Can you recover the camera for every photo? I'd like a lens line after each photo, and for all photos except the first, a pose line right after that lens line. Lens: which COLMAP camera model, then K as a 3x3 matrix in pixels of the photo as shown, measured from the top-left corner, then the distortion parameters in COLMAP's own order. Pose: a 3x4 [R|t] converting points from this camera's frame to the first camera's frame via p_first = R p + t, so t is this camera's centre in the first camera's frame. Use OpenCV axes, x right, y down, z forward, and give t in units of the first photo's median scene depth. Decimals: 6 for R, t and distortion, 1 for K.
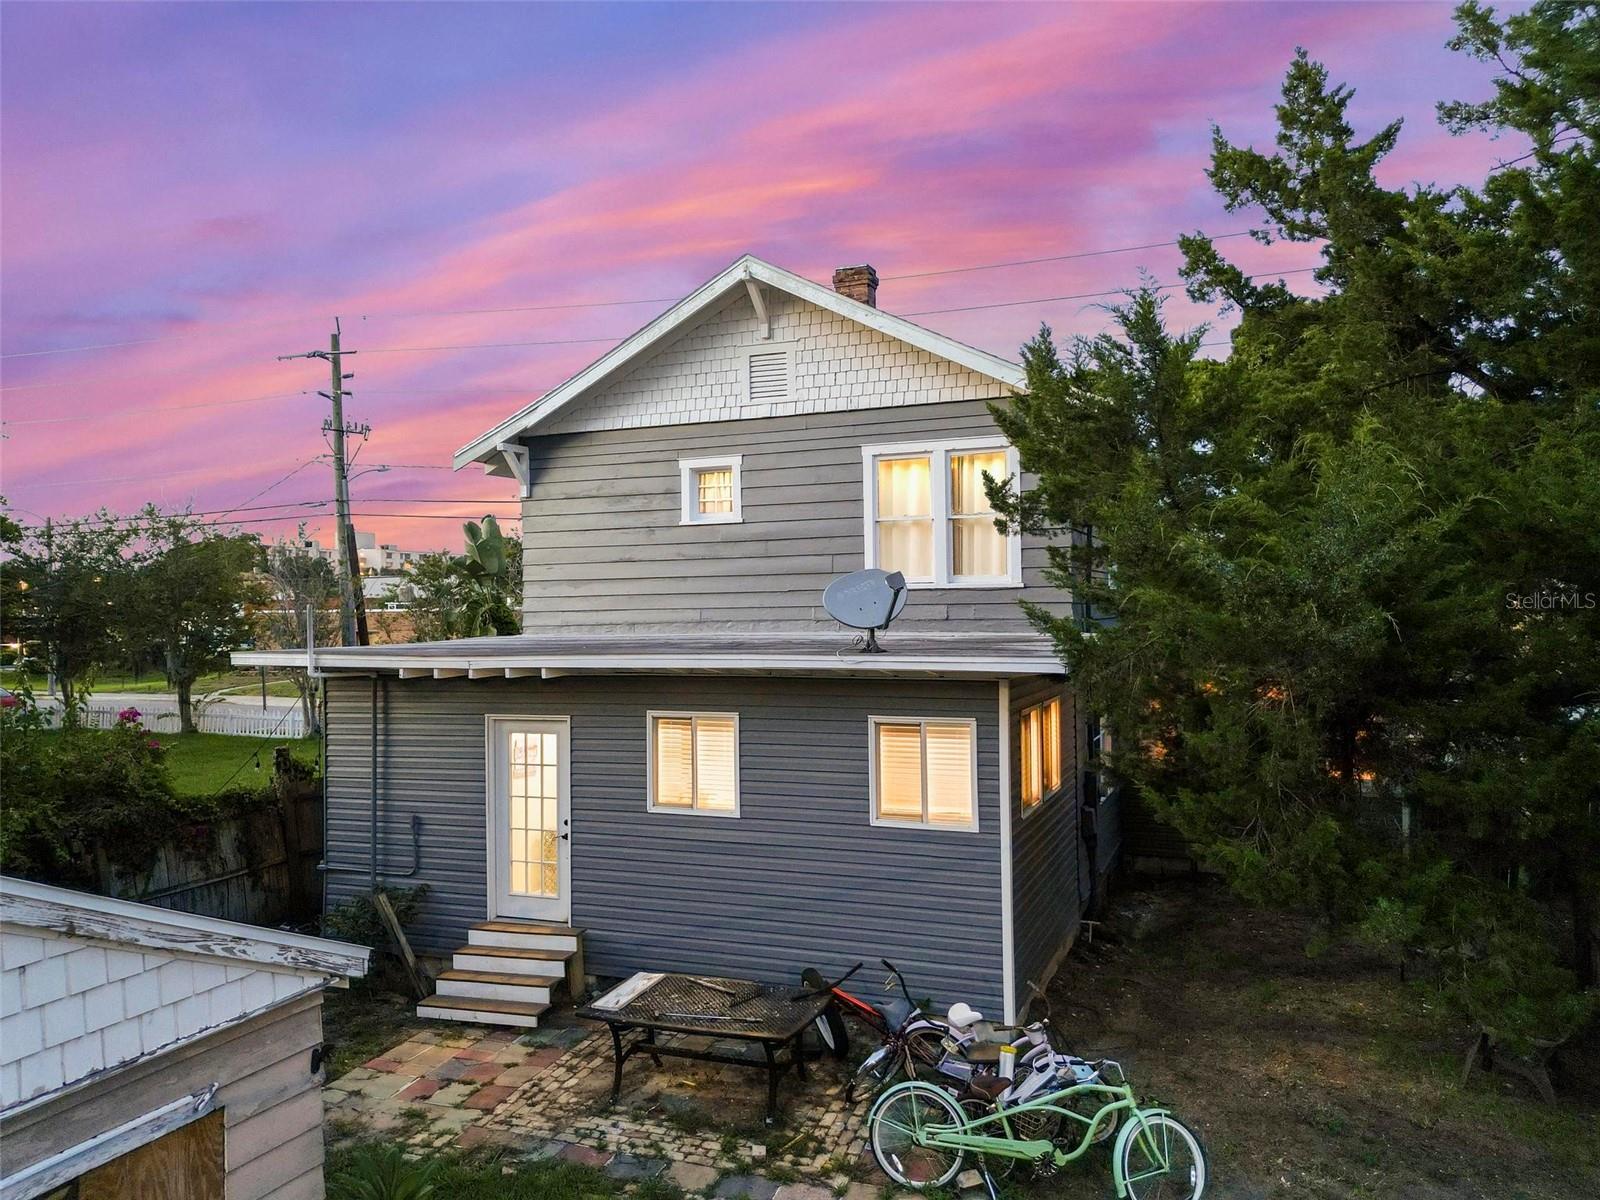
lens RADIAL K [[1188.8, 0, 800.0], [0, 1188.8, 600.0], [0, 0, 1]] dist [0.066820, -0.093585]
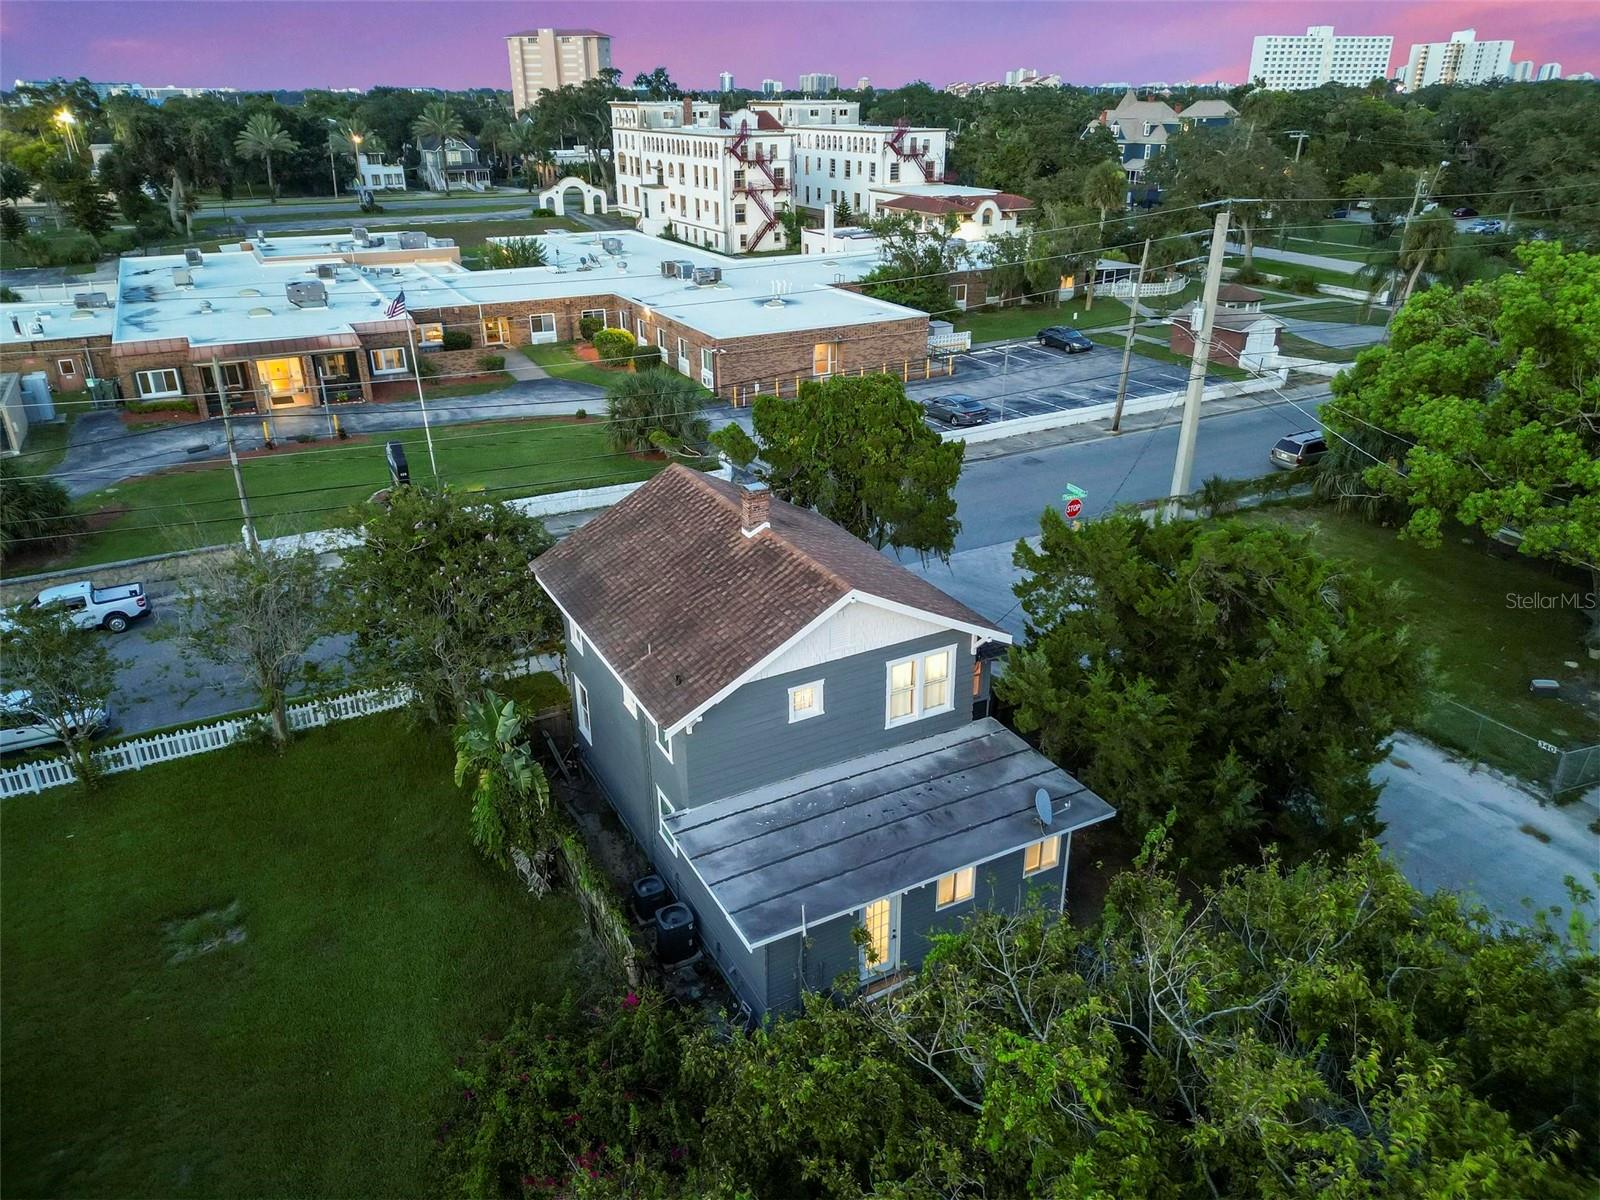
lens RADIAL K [[1125.7, 0, 800.0], [0, 1125.7, 600.0], [0, 0, 1]] dist [0.061159, -0.067552]
pose [[0.642678, -0.307588, 0.701680, -1.891031], [-0.006333, 0.913704, 0.406332, -1.426001], [-0.766110, -0.265584, 0.585269, 0.164273]]
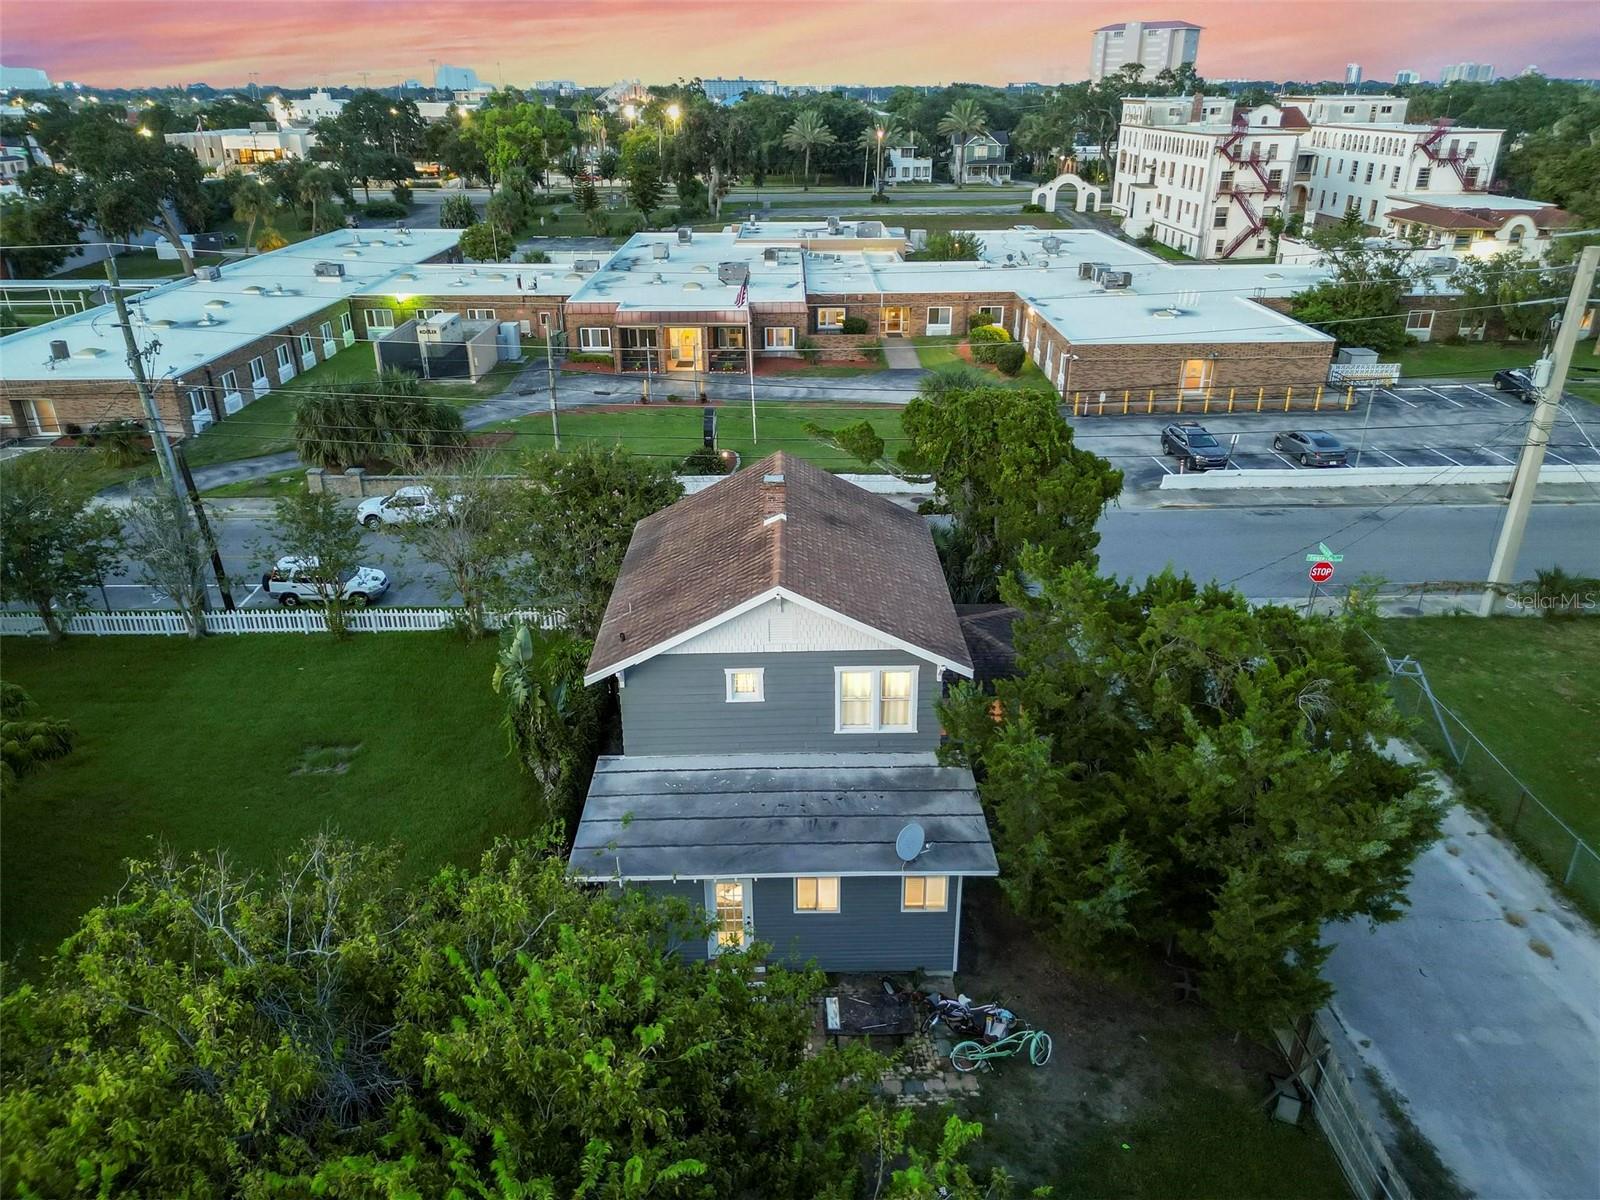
lens RADIAL K [[1123.0, 0, 800.0], [0, 1123.0, 600.0], [0, 0, 1]] dist [0.064816, -0.066462]
pose [[0.923088, -0.152727, 0.352963, -0.928678], [-0.007735, 0.910209, 0.414078, -1.470036], [-0.384511, -0.384960, 0.839021, -0.642960]]
